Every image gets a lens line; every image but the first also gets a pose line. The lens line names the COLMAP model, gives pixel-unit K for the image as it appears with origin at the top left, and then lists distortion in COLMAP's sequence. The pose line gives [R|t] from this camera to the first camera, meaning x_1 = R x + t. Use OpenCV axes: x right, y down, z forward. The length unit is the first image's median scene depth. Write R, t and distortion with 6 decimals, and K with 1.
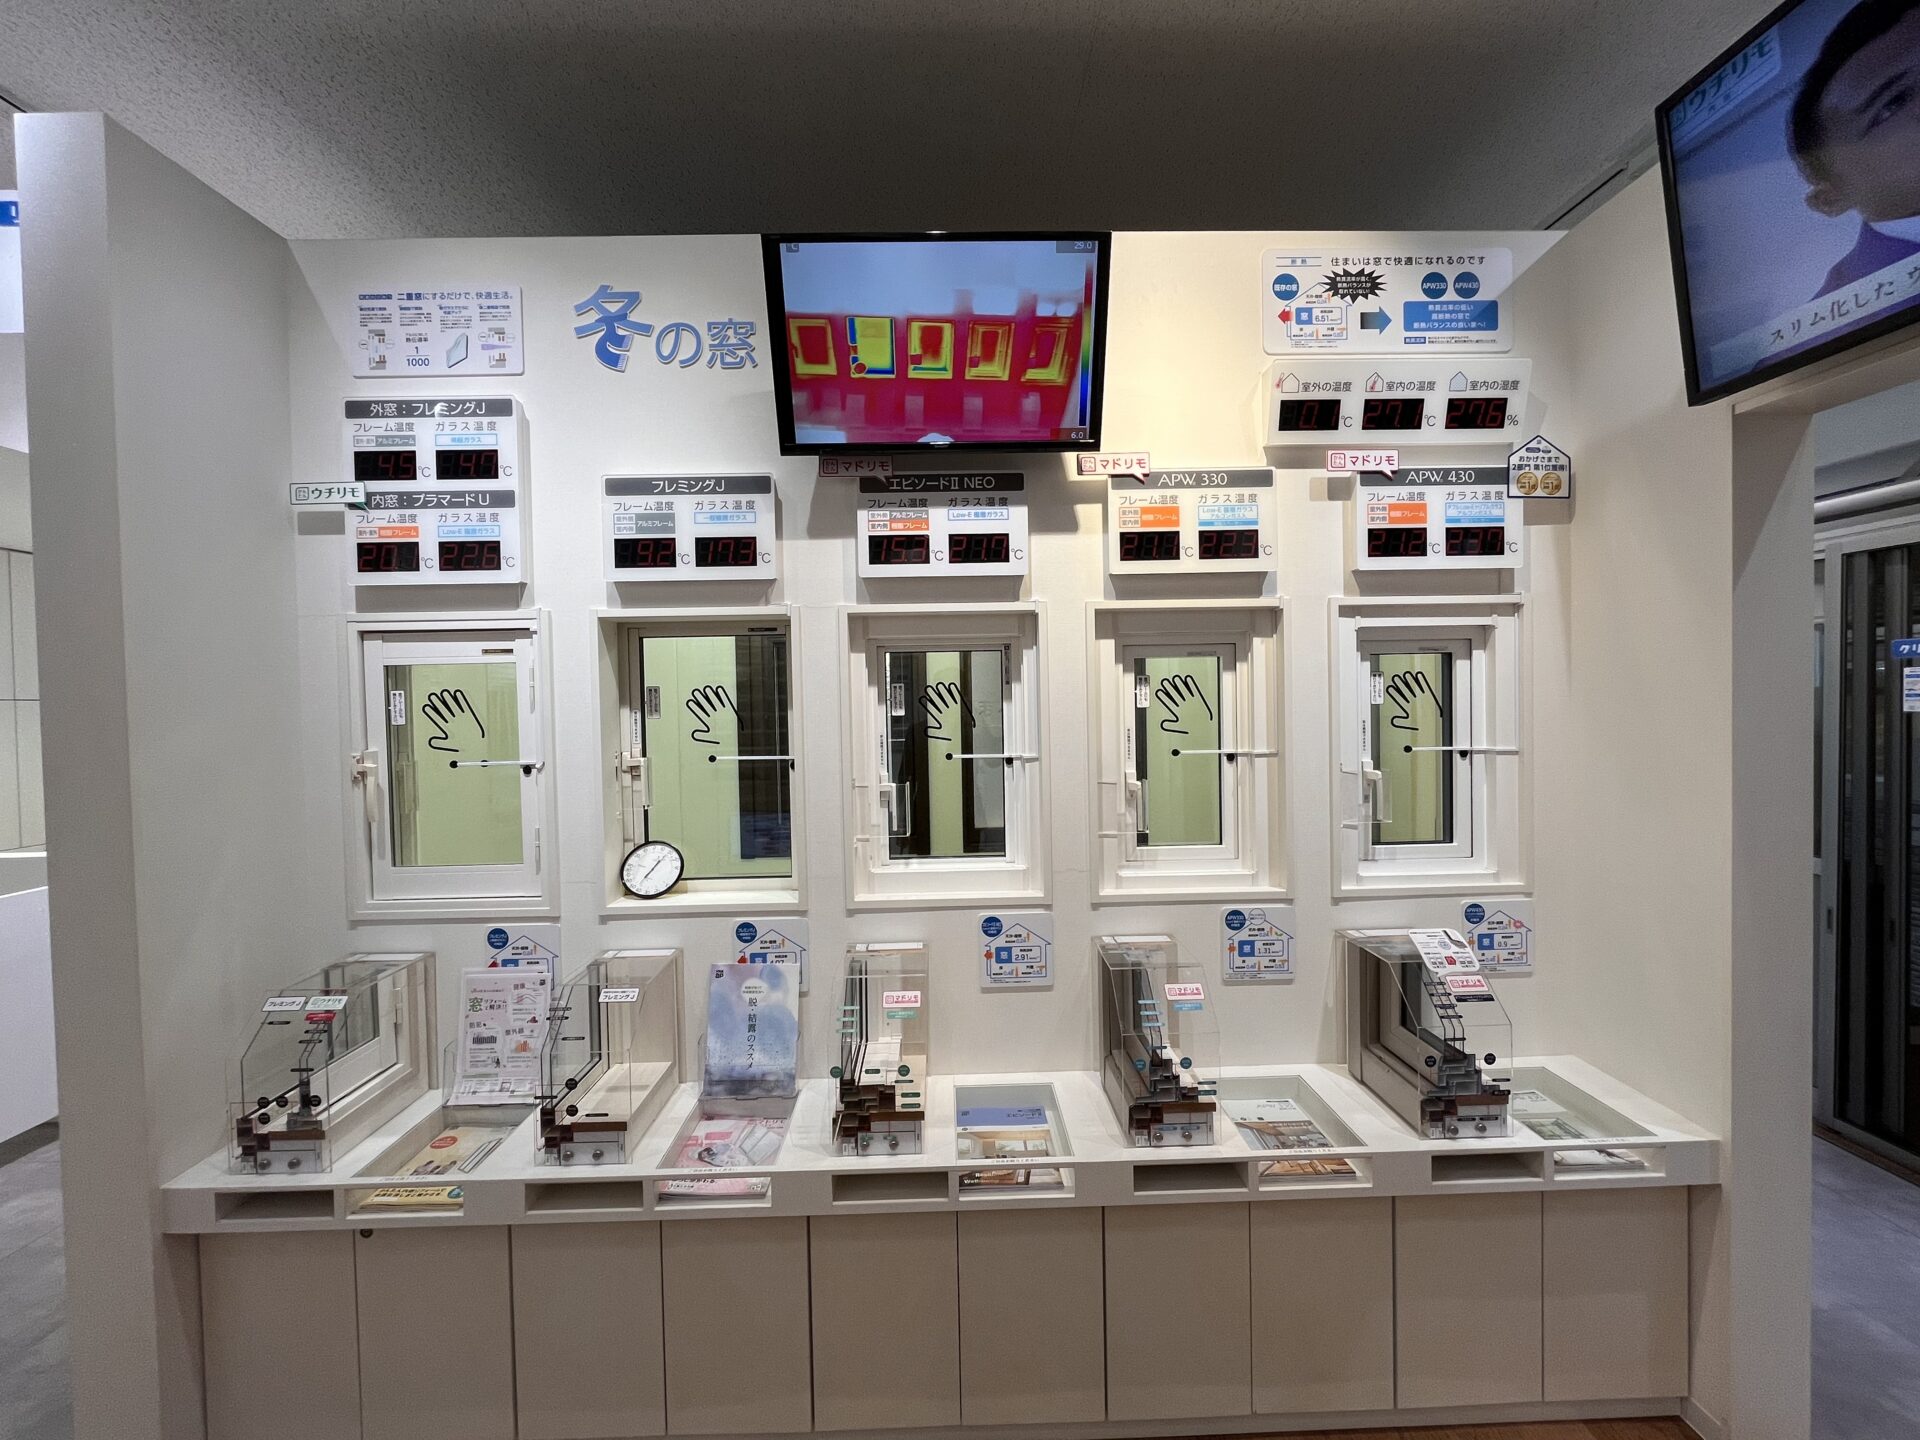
lens RADIAL K [[783.8, 0, 956.6], [0, 783.8, 719.1], [0, 0, 1]] dist [-0.000987, -0.000748]
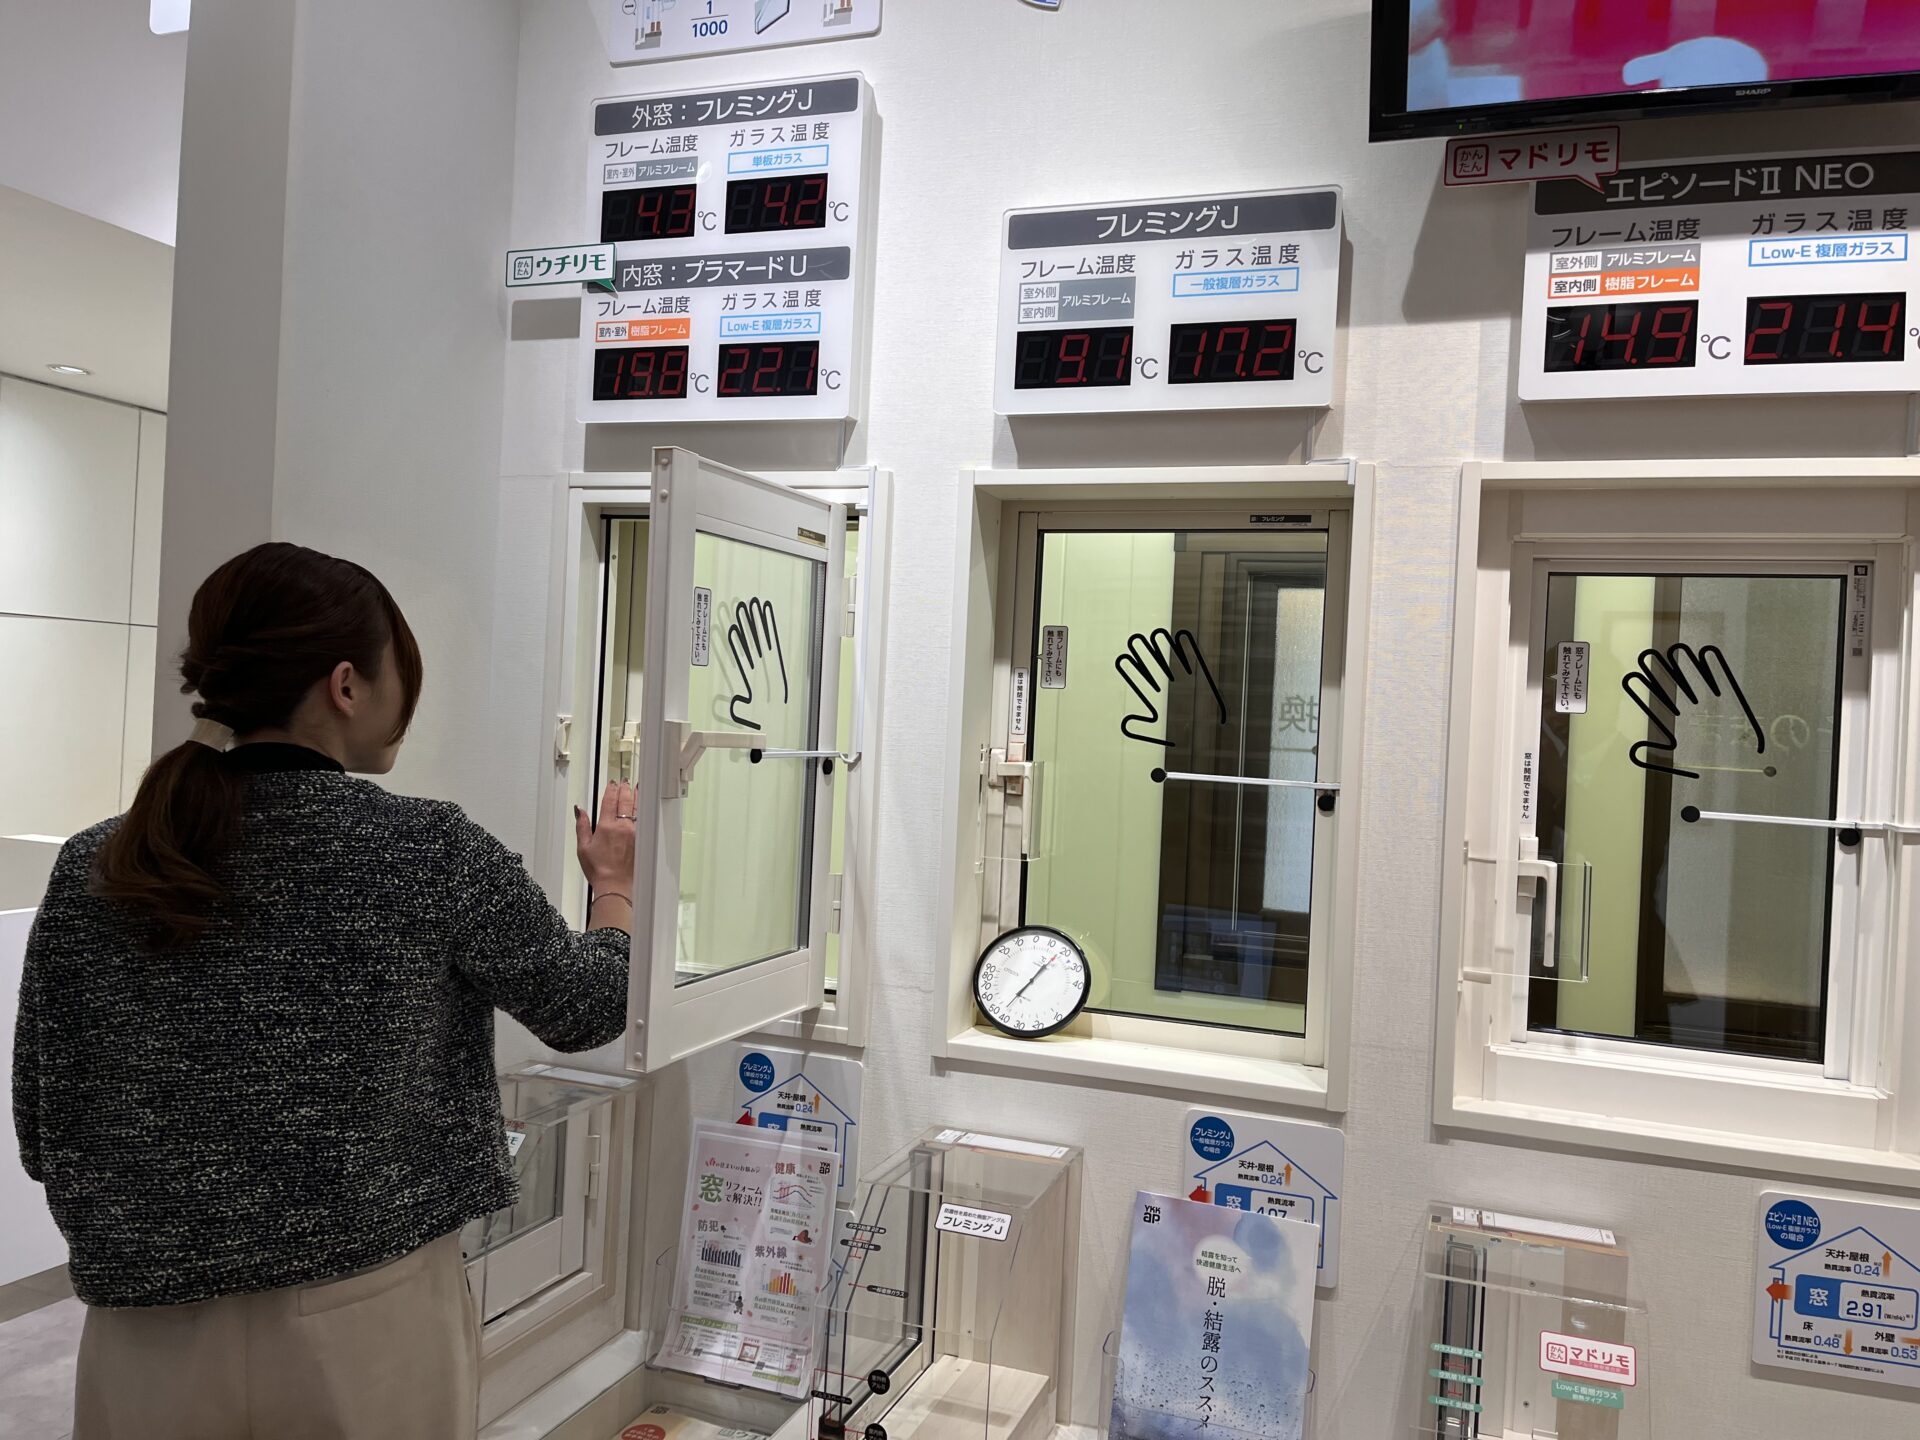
lens RADIAL K [[1463.7, 0, 964.5], [0, 1463.7, 709.8], [0, 0, 1]] dist [0.047173, -0.042646]
pose [[0.932893, 0.063519, -0.354507, -0.108555], [-0.074310, 0.997092, -0.016893, 0.036906], [0.352403, 0.042103, 0.934901, 0.091139]]
